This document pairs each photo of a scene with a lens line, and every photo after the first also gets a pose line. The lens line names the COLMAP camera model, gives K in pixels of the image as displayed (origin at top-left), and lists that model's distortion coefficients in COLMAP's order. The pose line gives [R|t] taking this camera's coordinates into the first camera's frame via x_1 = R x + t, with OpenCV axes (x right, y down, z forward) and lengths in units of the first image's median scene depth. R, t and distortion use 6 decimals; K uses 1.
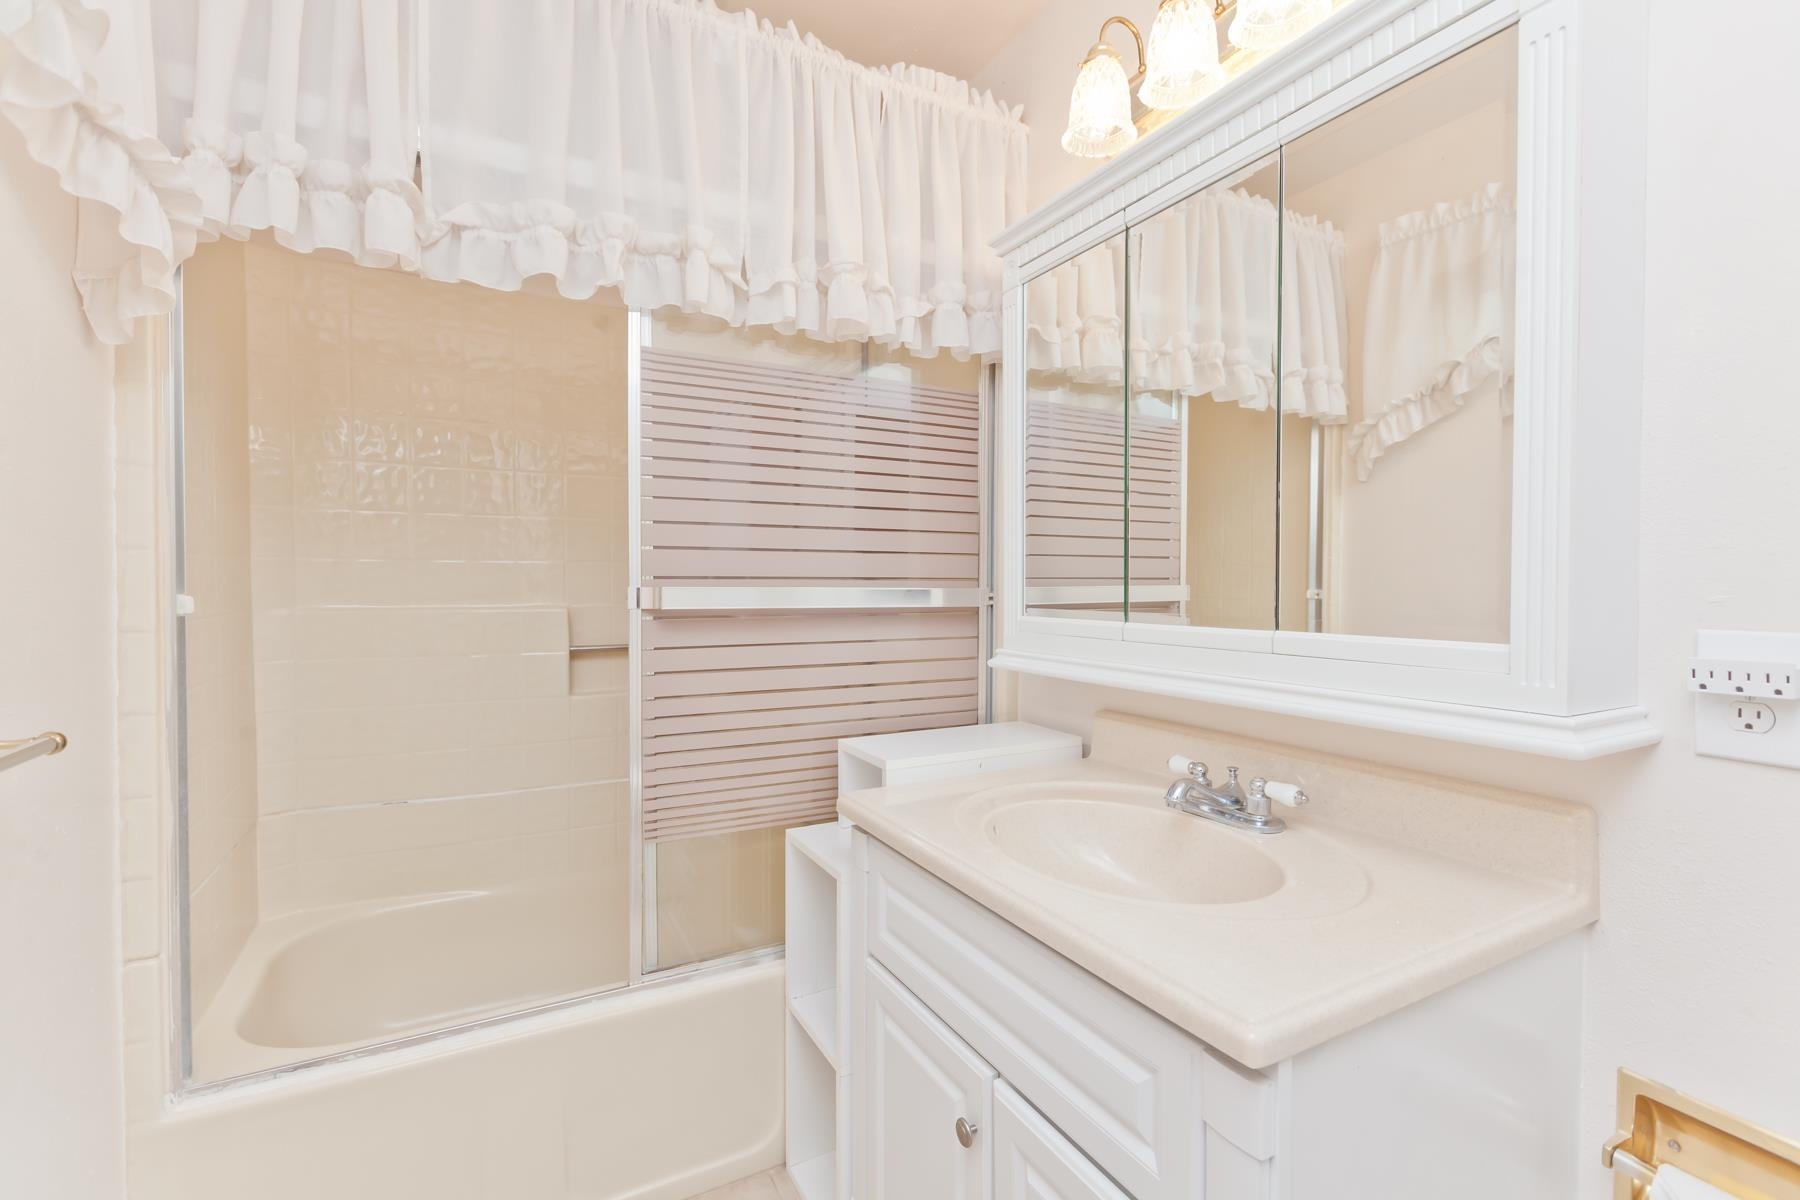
lens RADIAL K [[807.6, 0, 899.2], [0, 807.6, 598.1], [0, 0, 1]] dist [-0.001346, 0.000864]
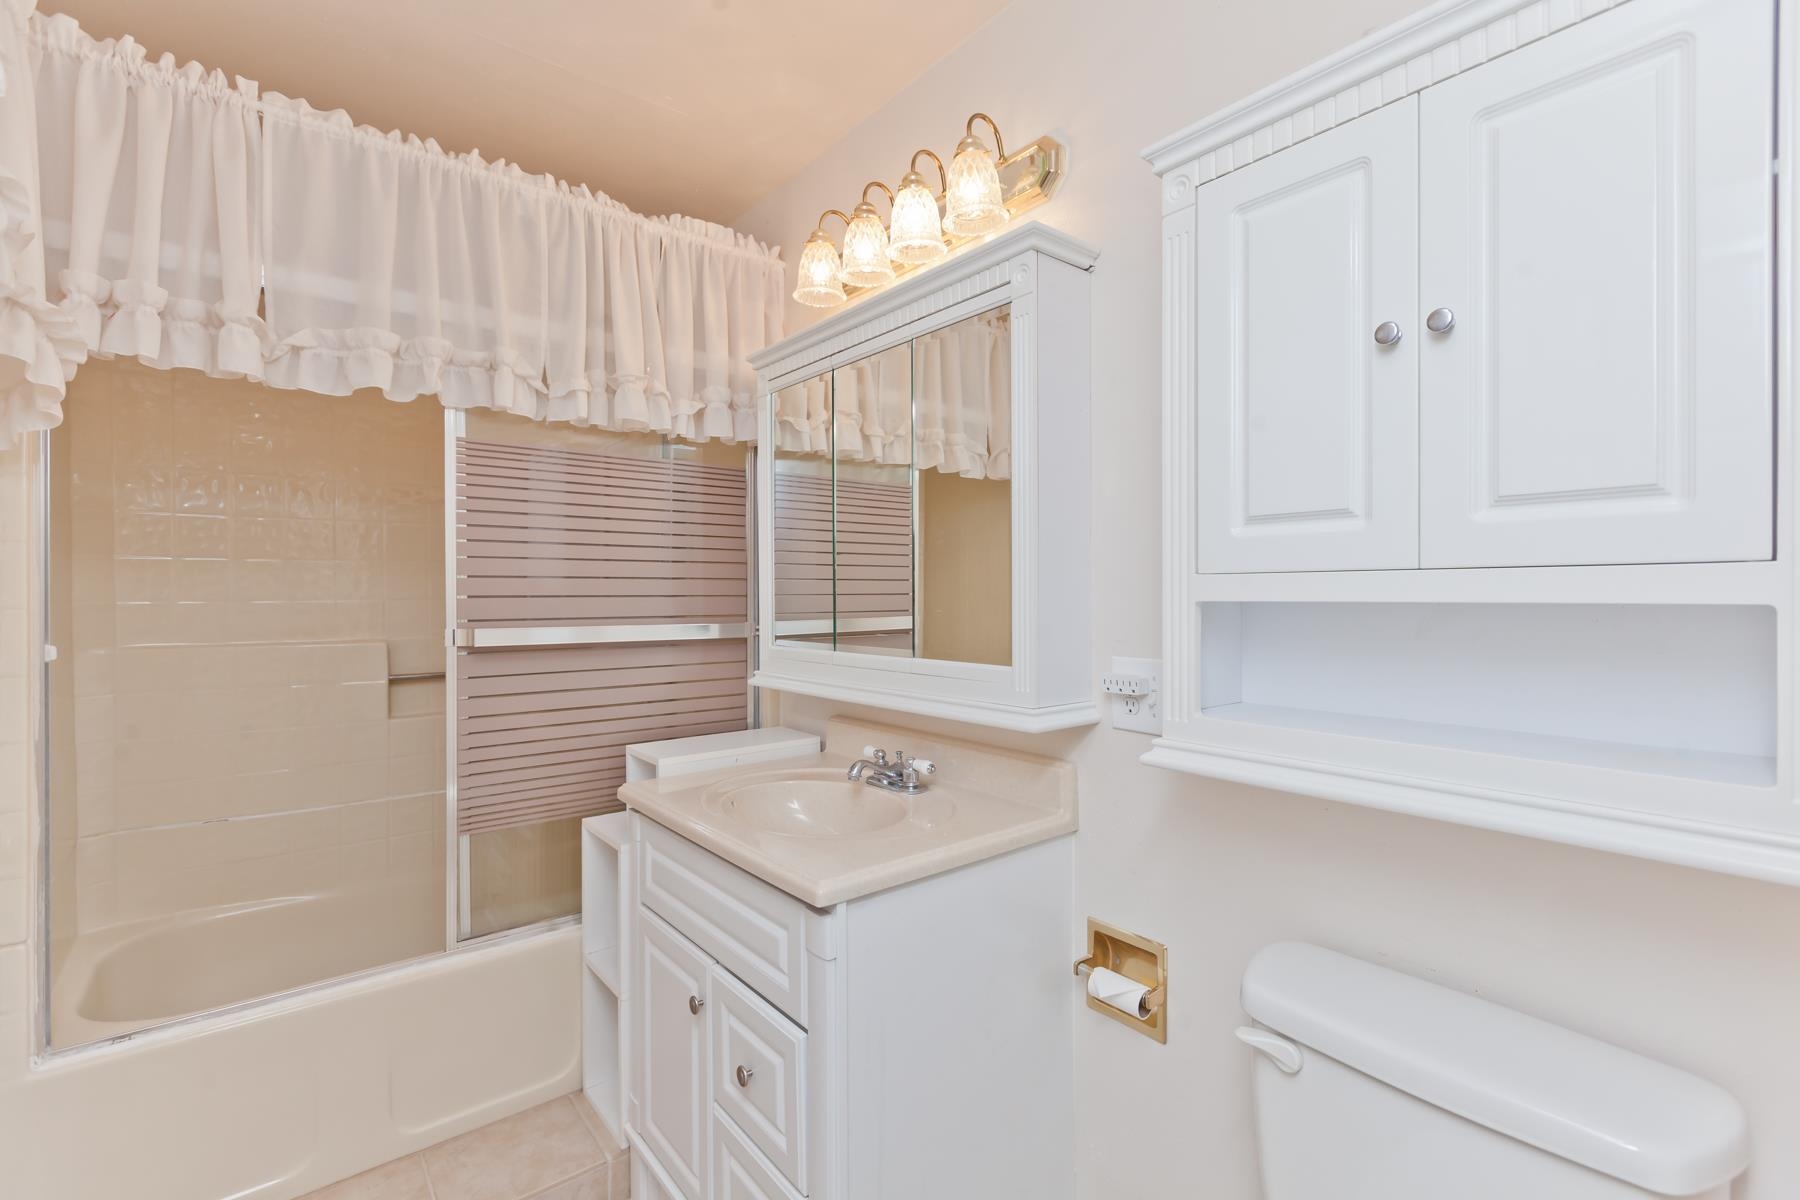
lens RADIAL K [[807.6, 0, 903.0], [0, 807.6, 597.5], [0, 0, 1]] dist [-0.001346, 0.000864]
pose [[0.981321, -0.005657, 0.192296, 0.121336], [0.008510, 0.999866, -0.014015, -0.039748], [-0.192191, 0.015390, 0.981237, -0.368315]]
